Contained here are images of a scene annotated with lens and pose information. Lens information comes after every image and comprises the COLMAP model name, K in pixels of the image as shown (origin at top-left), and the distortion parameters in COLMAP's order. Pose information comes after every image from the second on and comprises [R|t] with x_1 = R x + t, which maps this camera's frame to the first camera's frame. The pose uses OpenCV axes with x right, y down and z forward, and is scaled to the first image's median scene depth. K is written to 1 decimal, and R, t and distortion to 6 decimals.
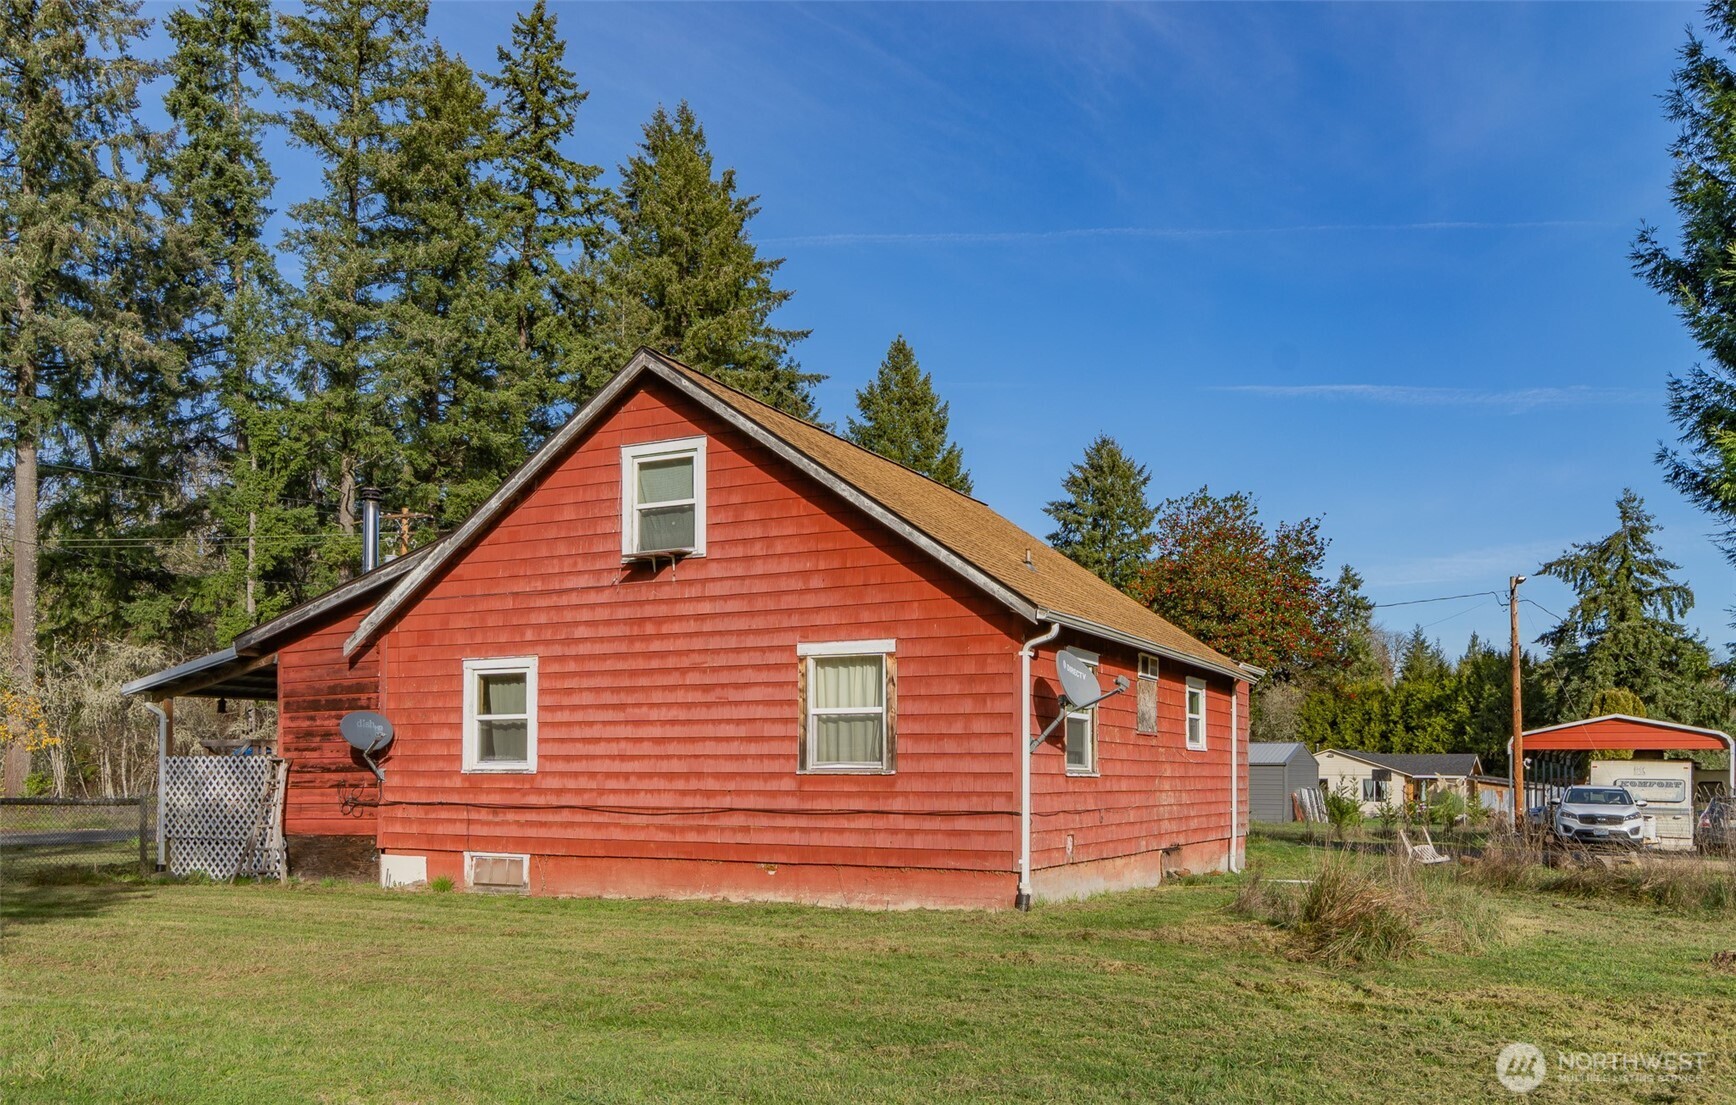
lens RADIAL K [[1372.6, 0, 868.0], [0, 1372.6, 552.5], [0, 0, 1]] dist [-0.000489, 0.000277]
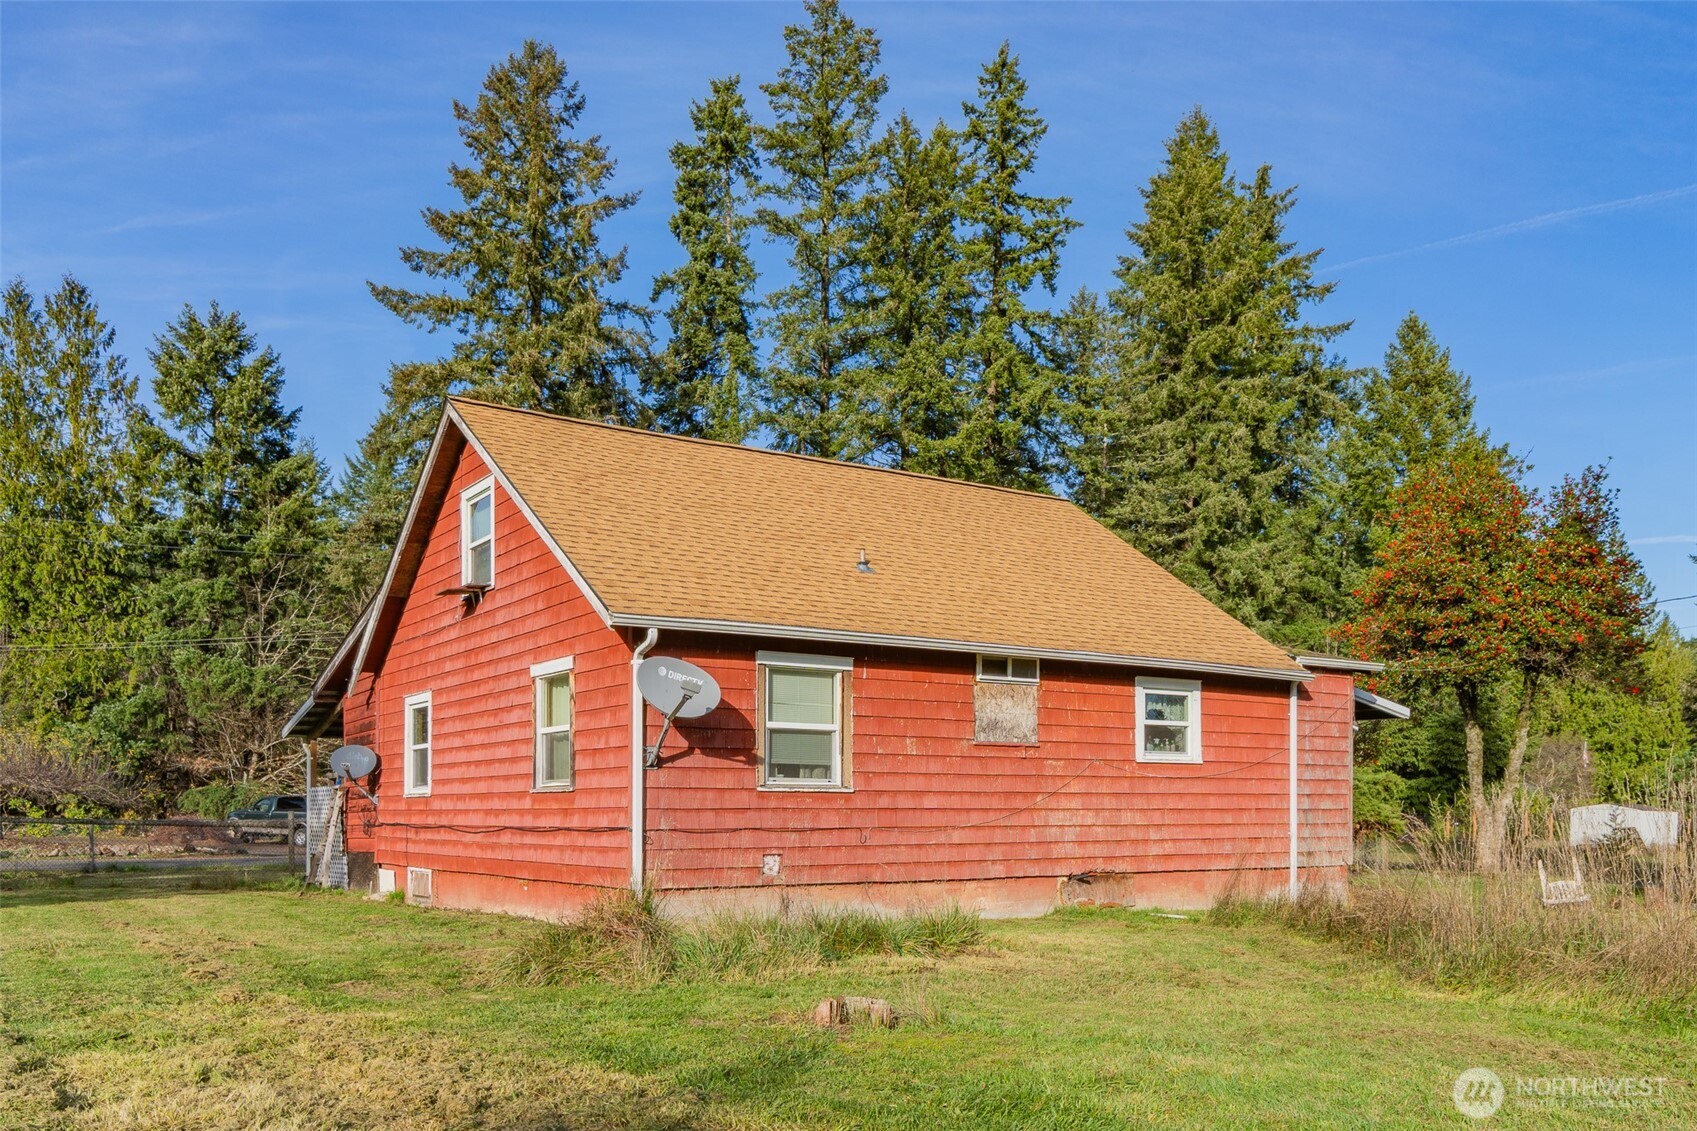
lens RADIAL K [[1371.4, 0, 848.8], [0, 1371.4, 621.8], [0, 0, 1]] dist [0.000366, -0.000175]
pose [[0.874228, -0.072791, -0.480028, 0.137177], [0.084257, 0.996441, 0.002350, 0.010927], [0.478148, -0.042500, 0.877250, 0.046568]]
